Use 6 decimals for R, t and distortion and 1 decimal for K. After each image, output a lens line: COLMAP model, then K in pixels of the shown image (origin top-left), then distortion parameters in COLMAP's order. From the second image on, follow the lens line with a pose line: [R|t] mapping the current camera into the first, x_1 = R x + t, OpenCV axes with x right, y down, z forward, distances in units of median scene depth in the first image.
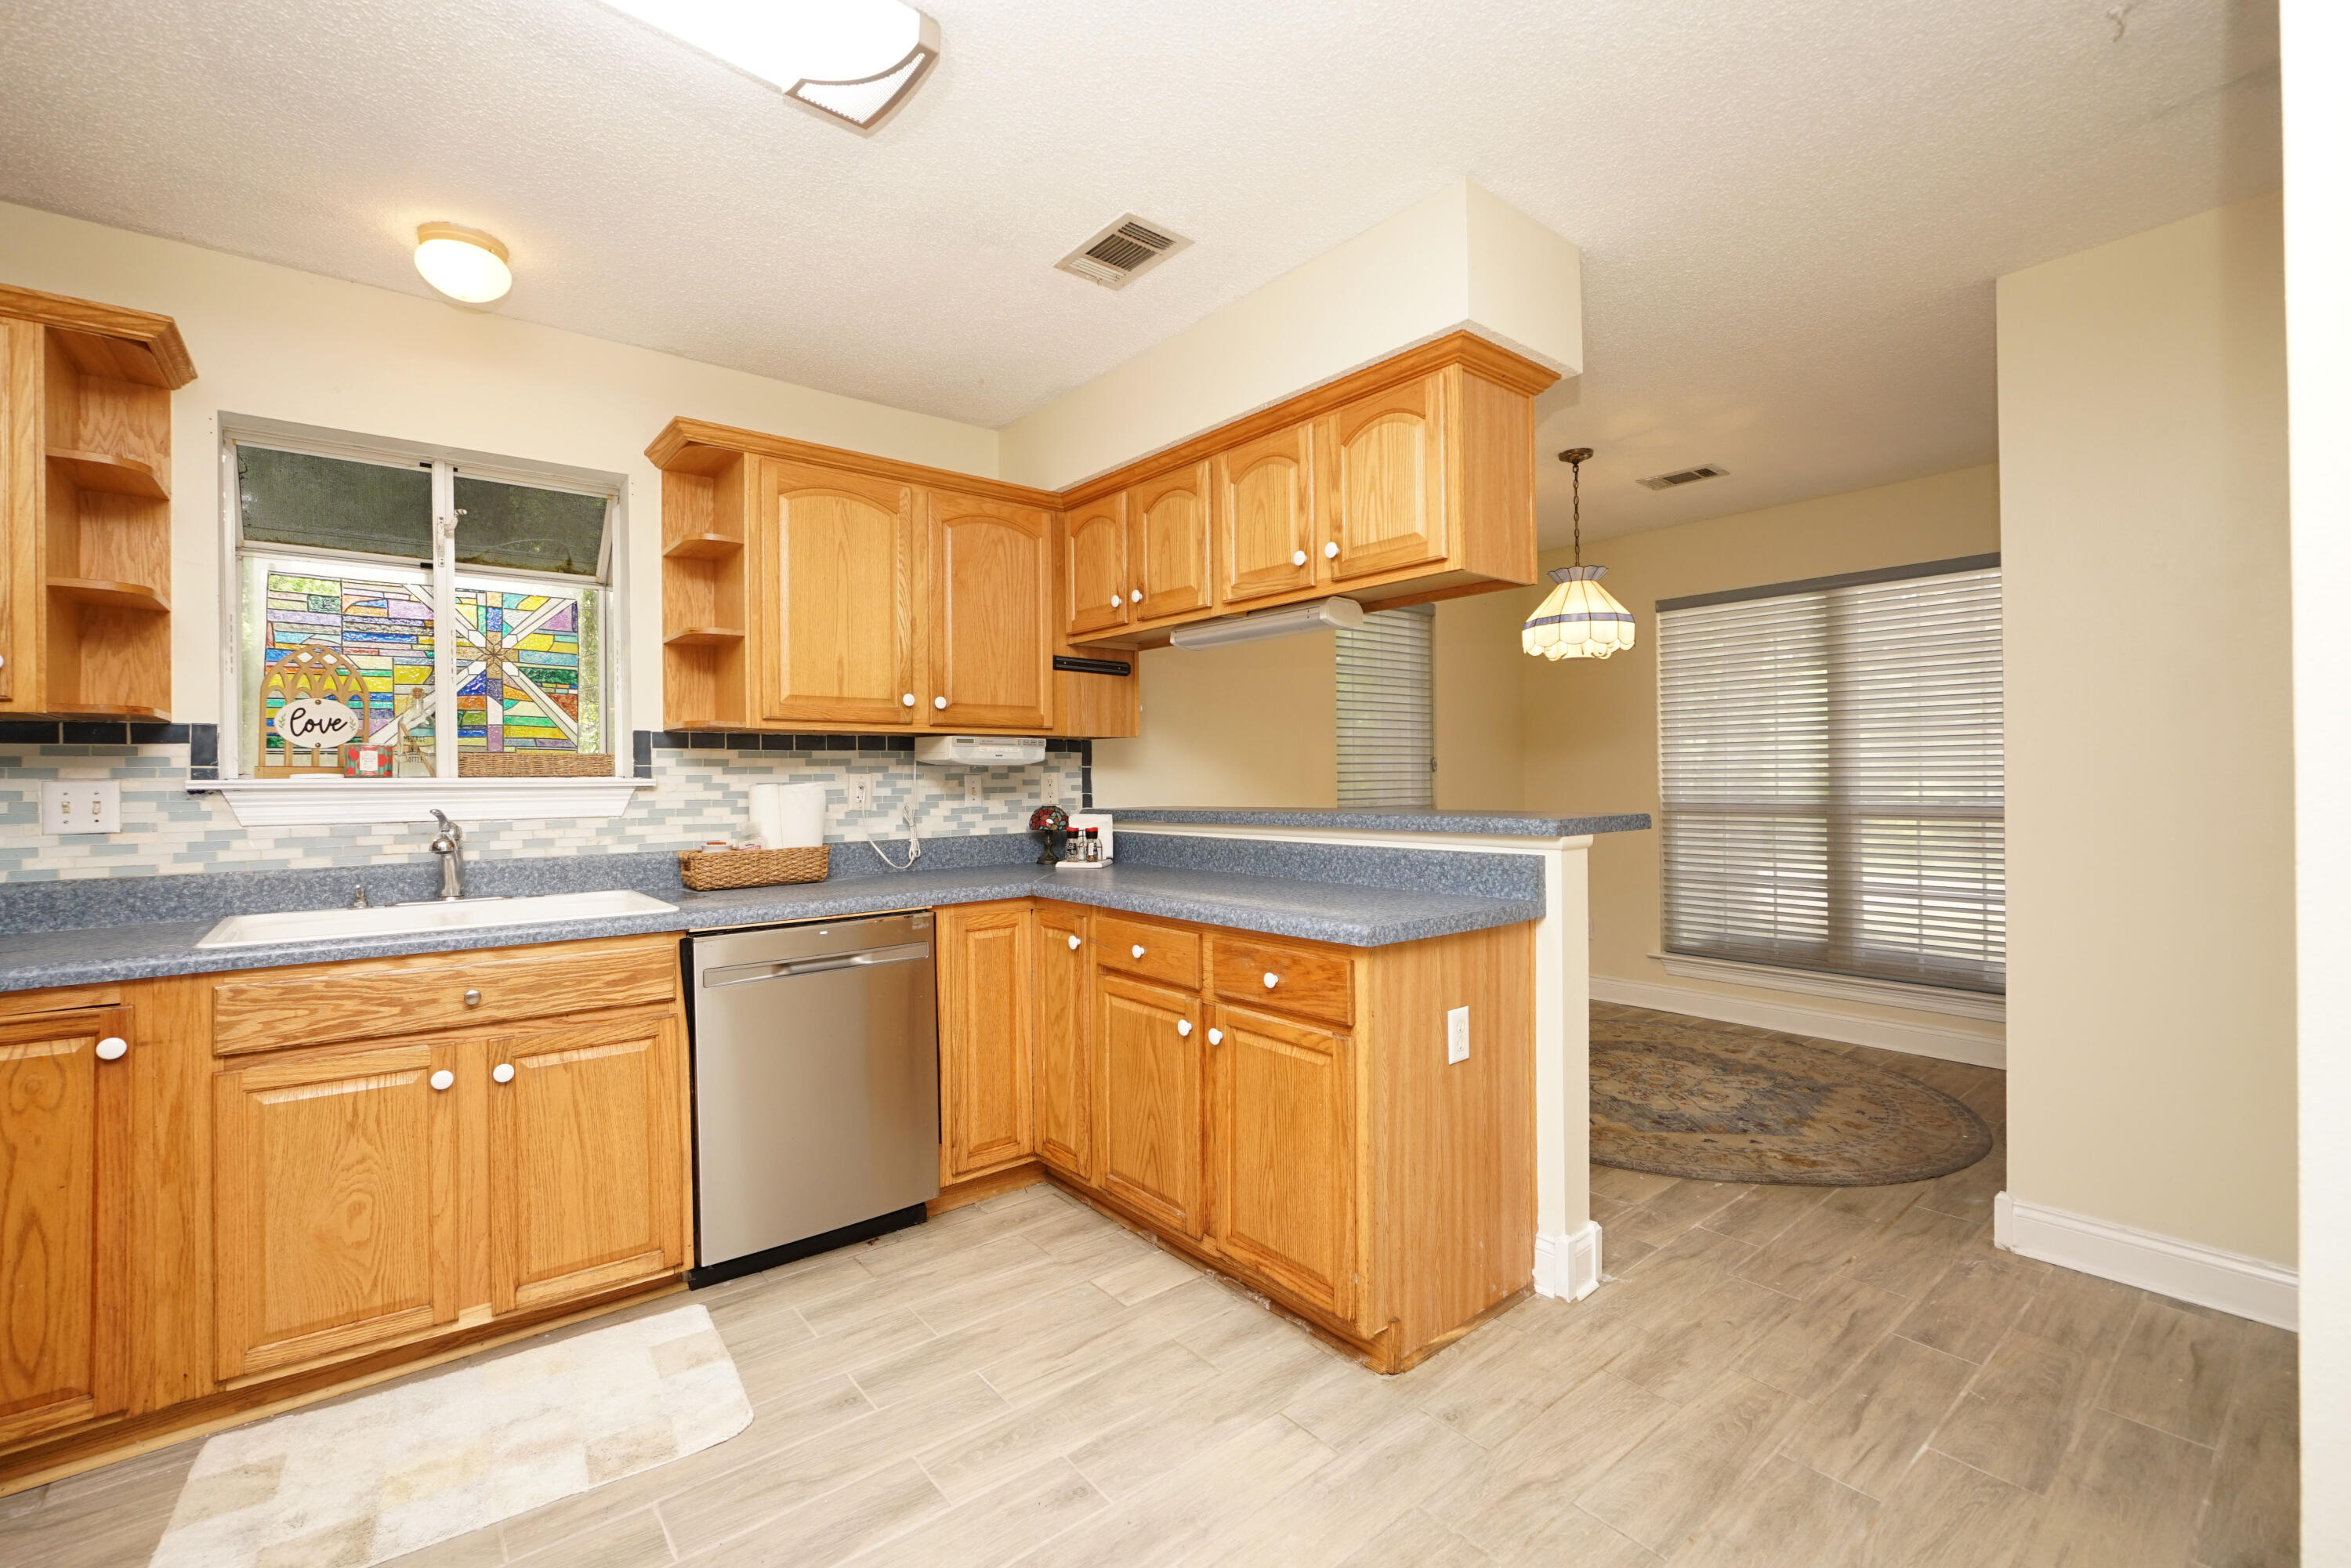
lens RADIAL K [[1002.0, 0, 1128.2], [0, 1002.0, 772.5], [0, 0, 1]] dist [-0.013555, 0.005176]
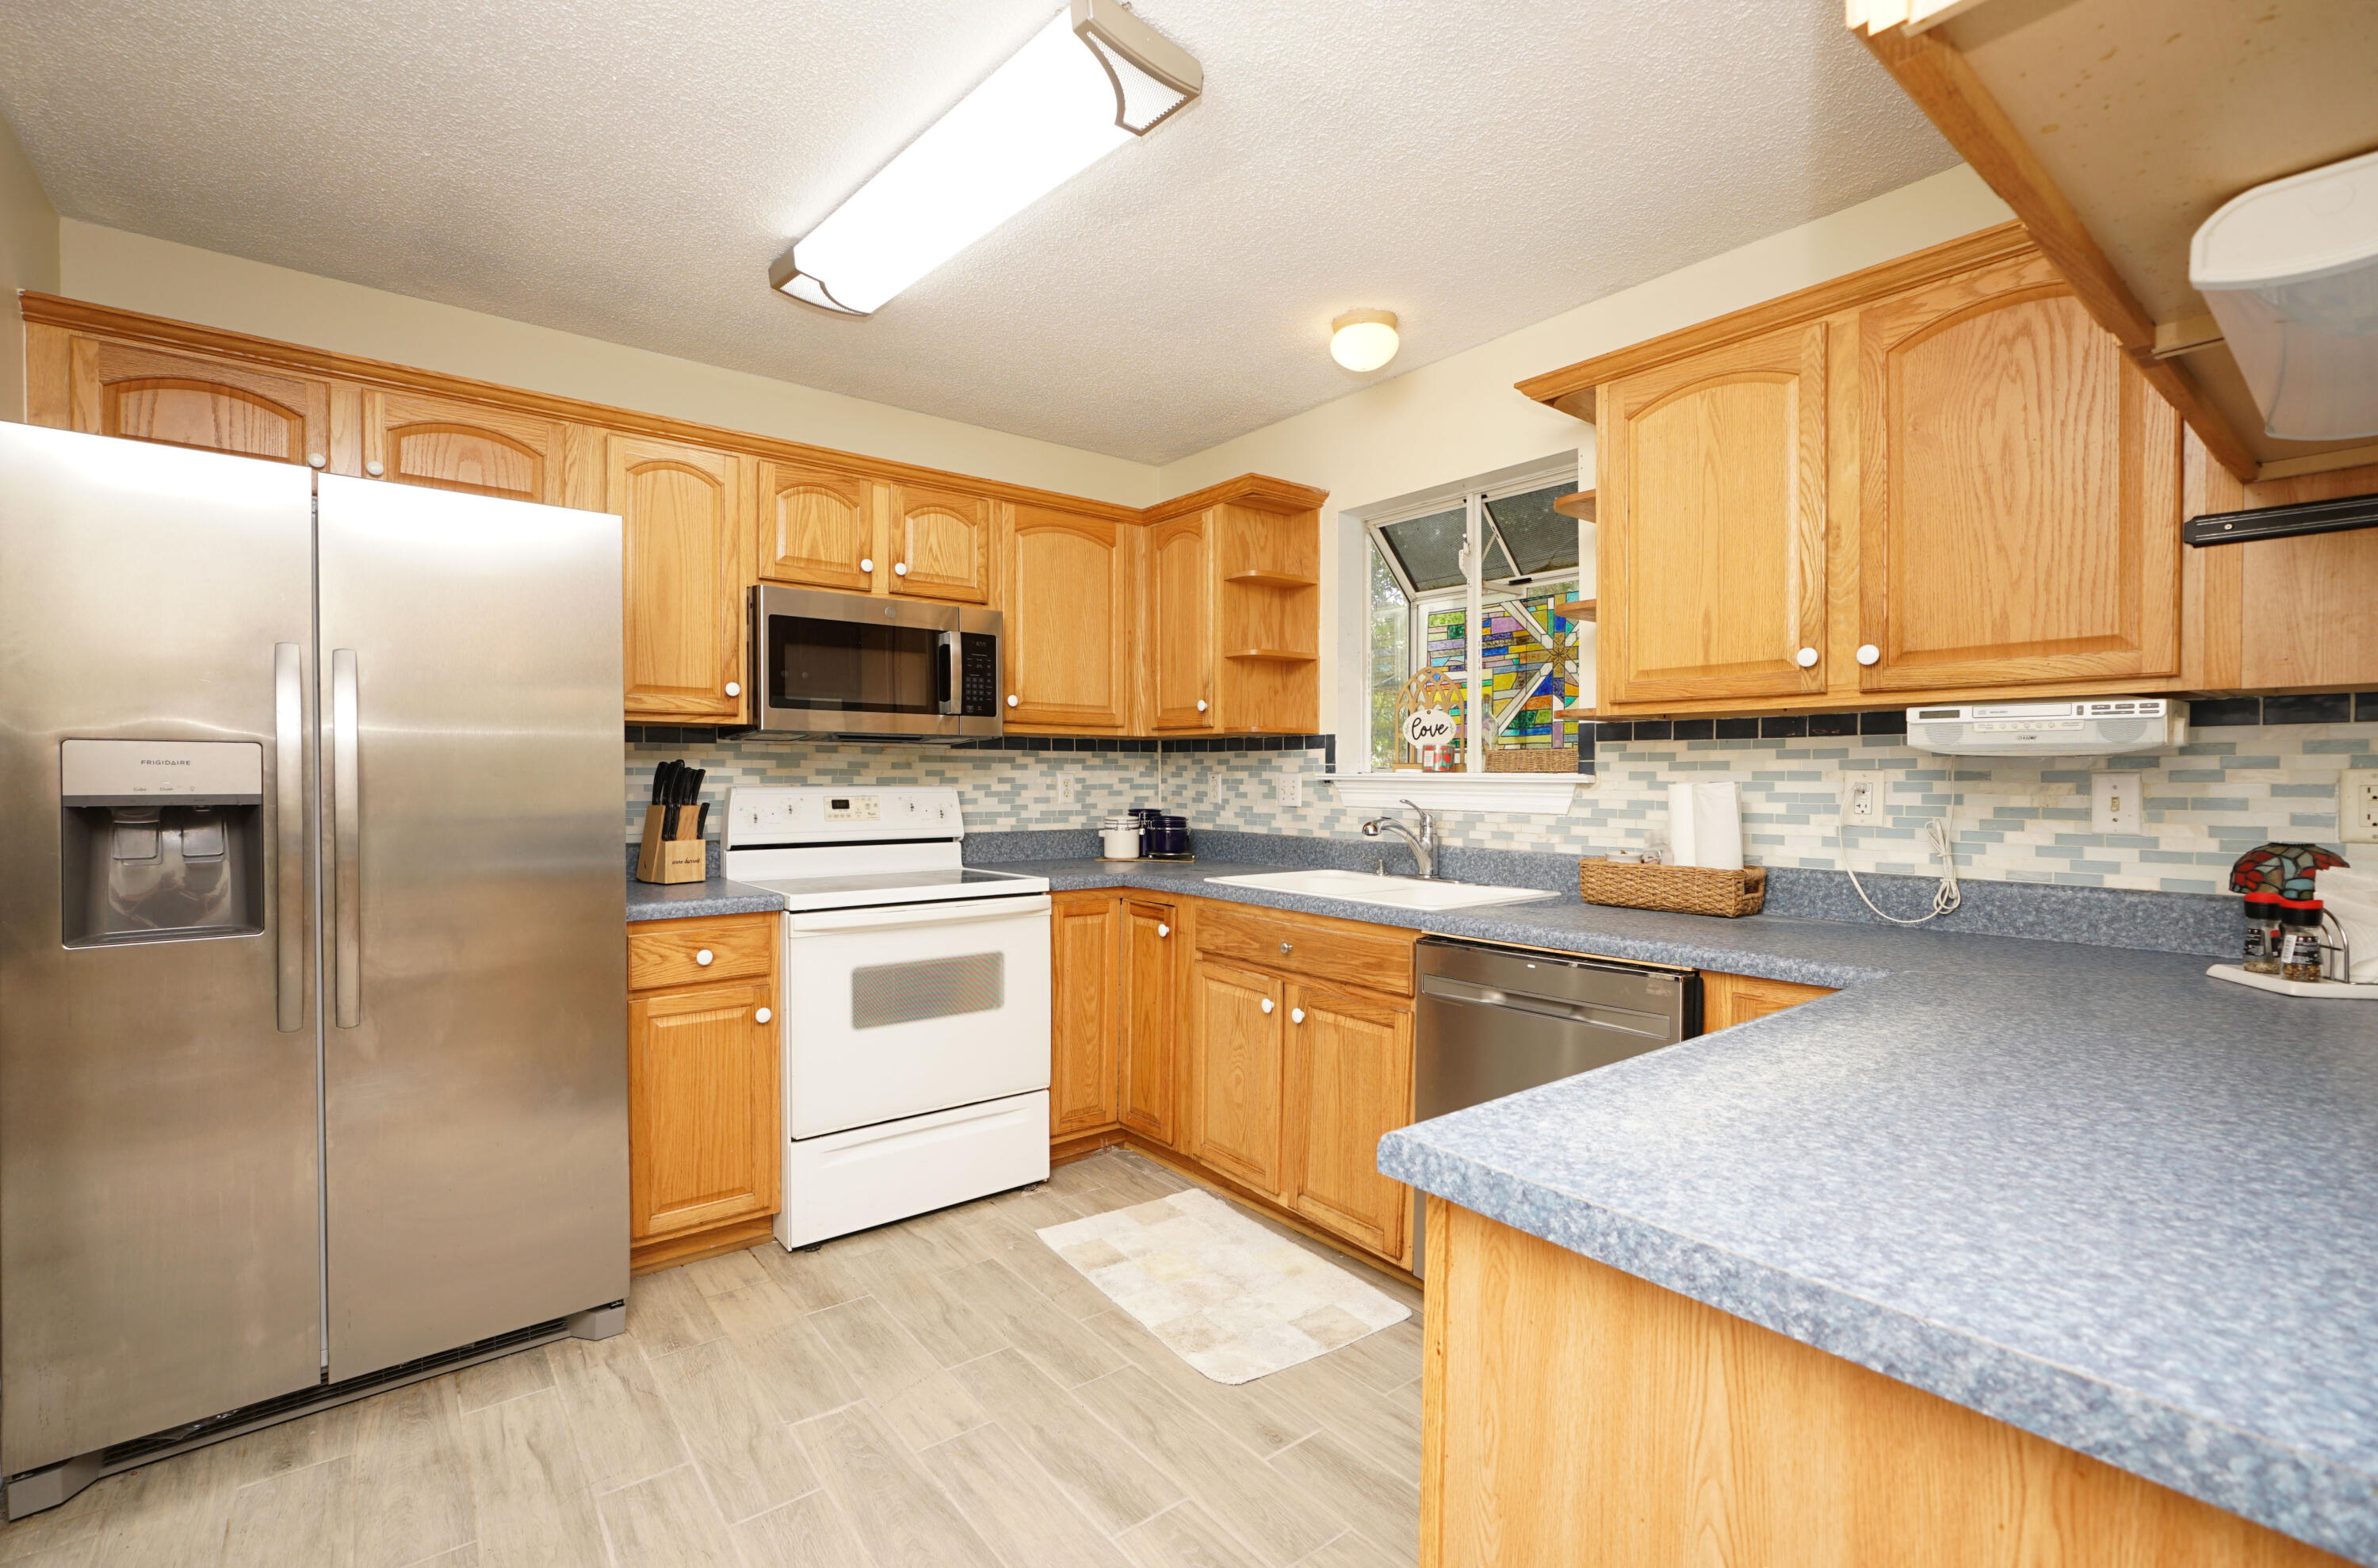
lens RADIAL K [[1050.4, 0, 1188.7], [0, 1050.4, 787.5], [0, 0, 1]] dist [-0.013227, 0.005368]
pose [[0.016406, 0.020989, -0.999645, 0.534868], [0.002327, 0.999776, 0.021030, -0.003956], [0.999863, -0.002671, 0.016353, 0.696109]]
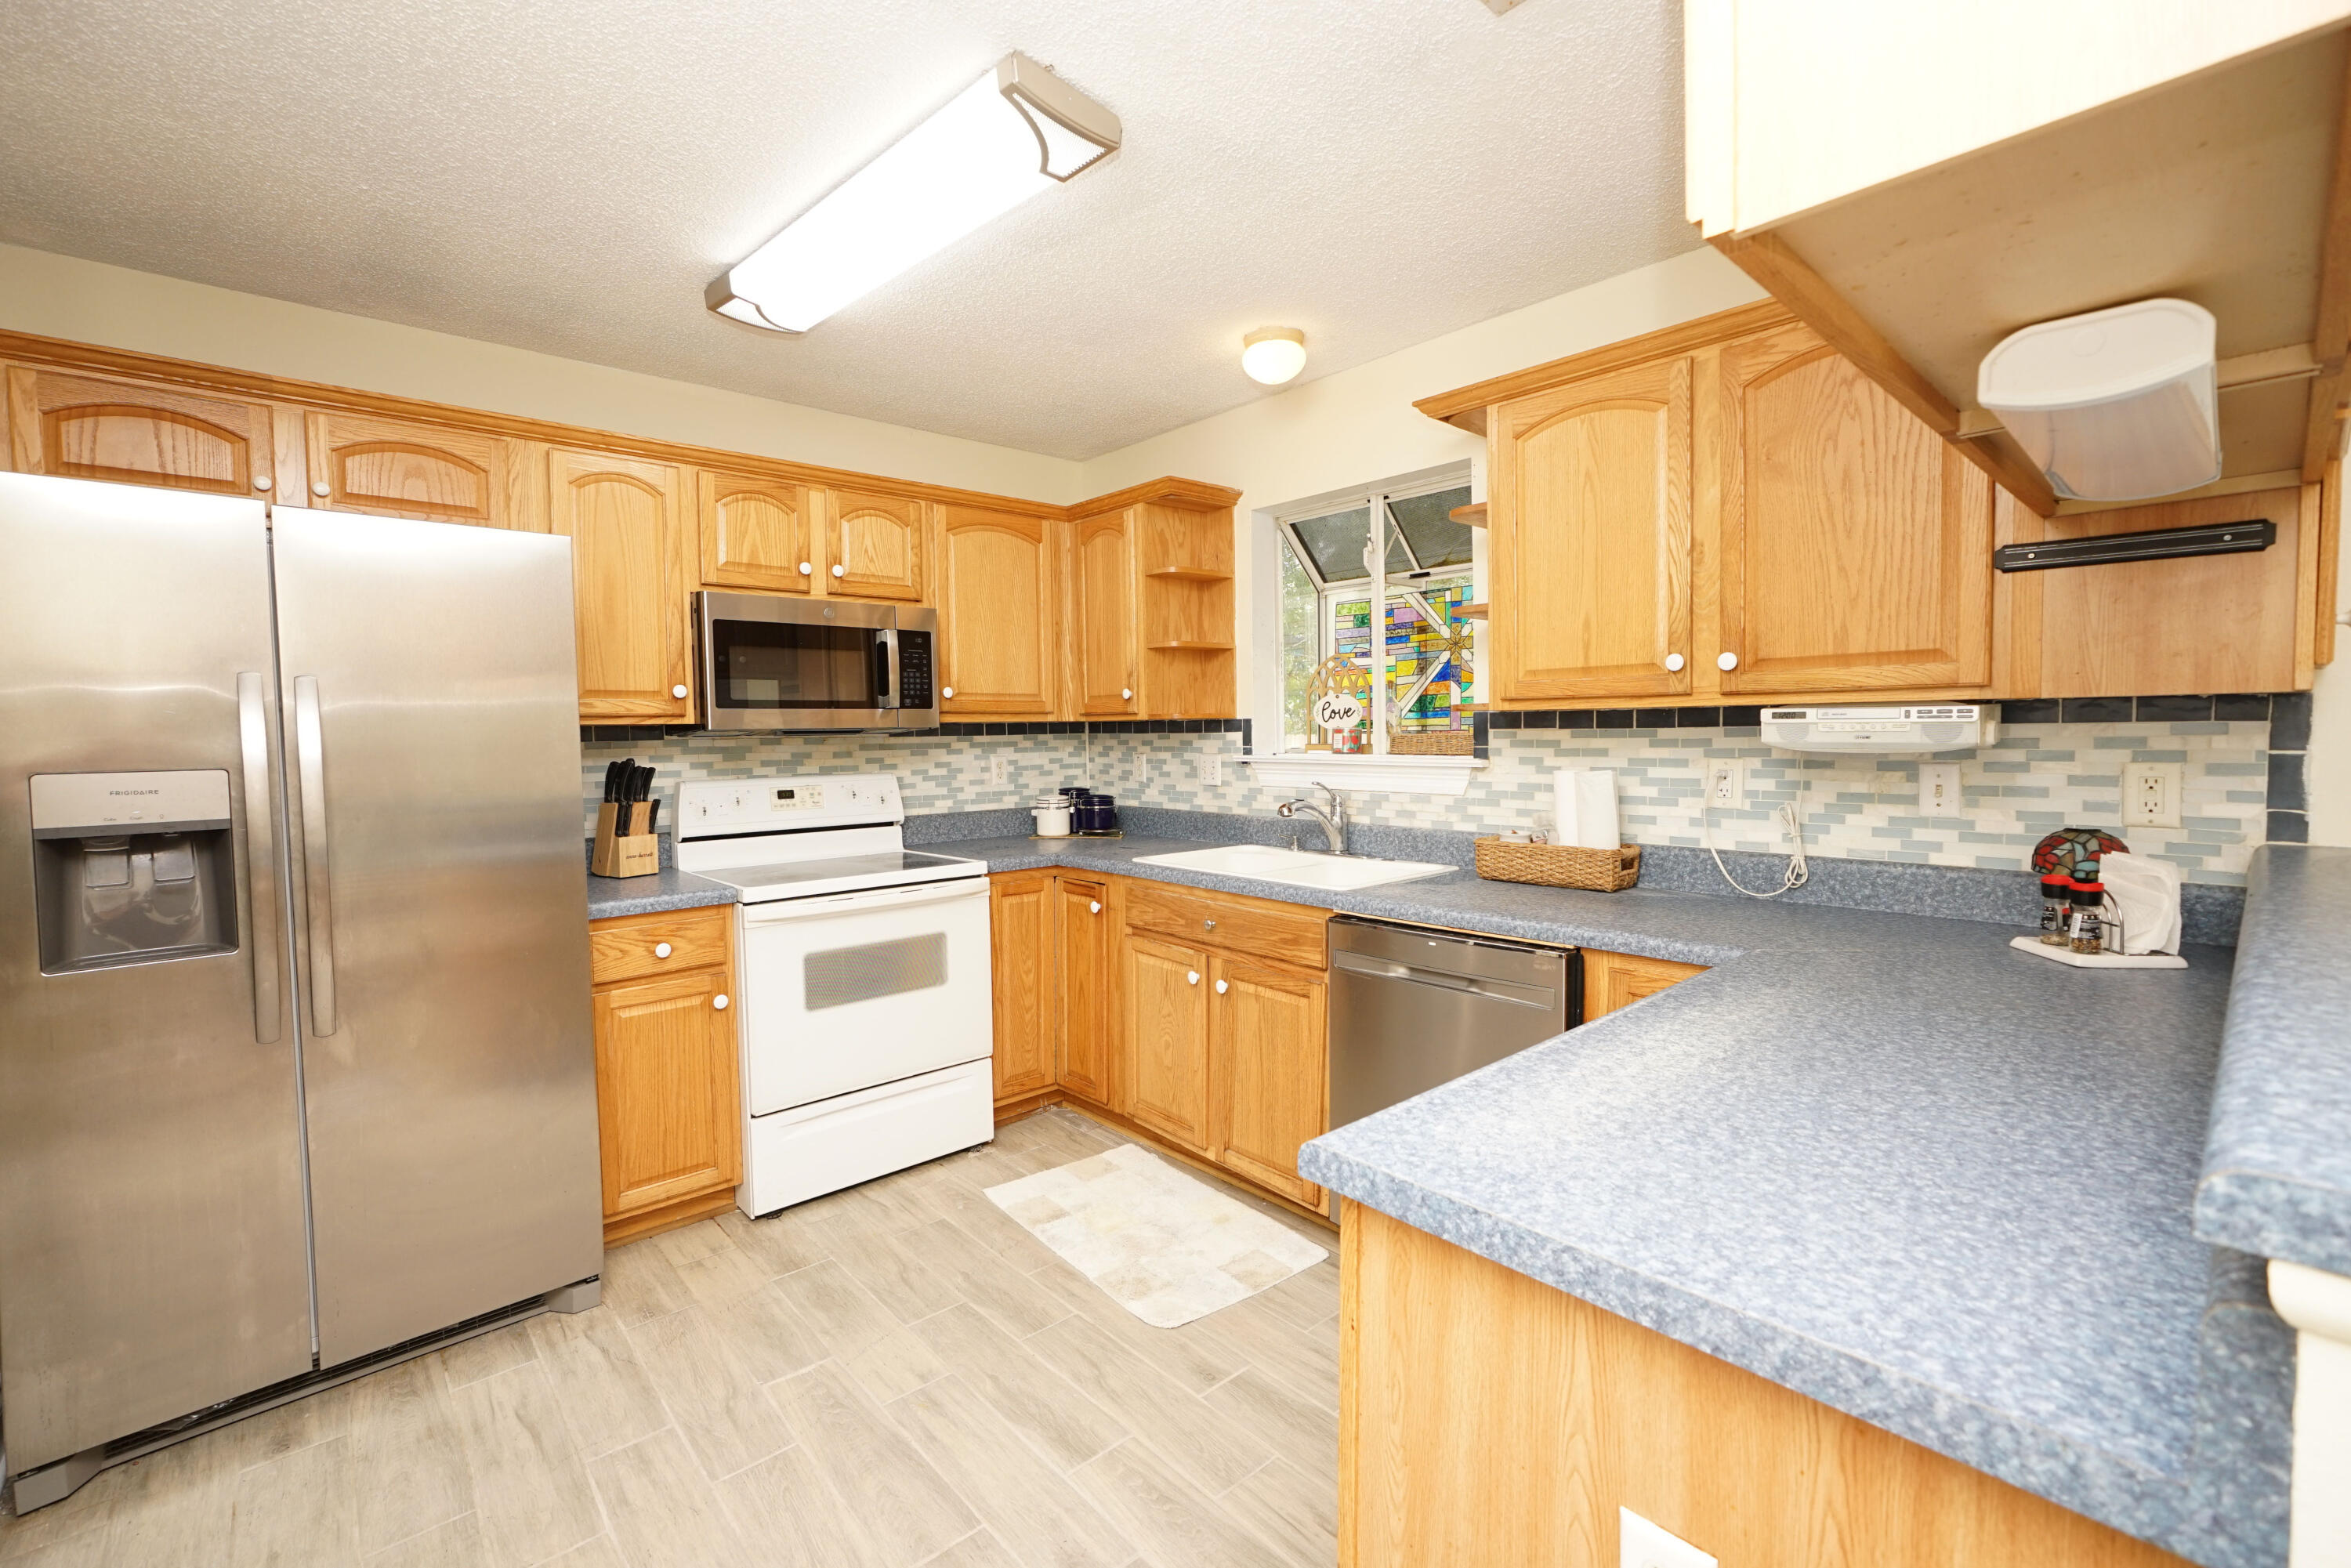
lens RADIAL K [[1002.0, 0, 1161.8], [0, 1002.0, 772.6], [0, 0, 1]] dist [-0.013555, 0.005176]
pose [[0.067375, 0.051083, -0.996419, 0.561295], [0.018474, 0.998453, 0.052437, -0.044428], [0.997557, -0.021940, 0.066328, 0.689729]]
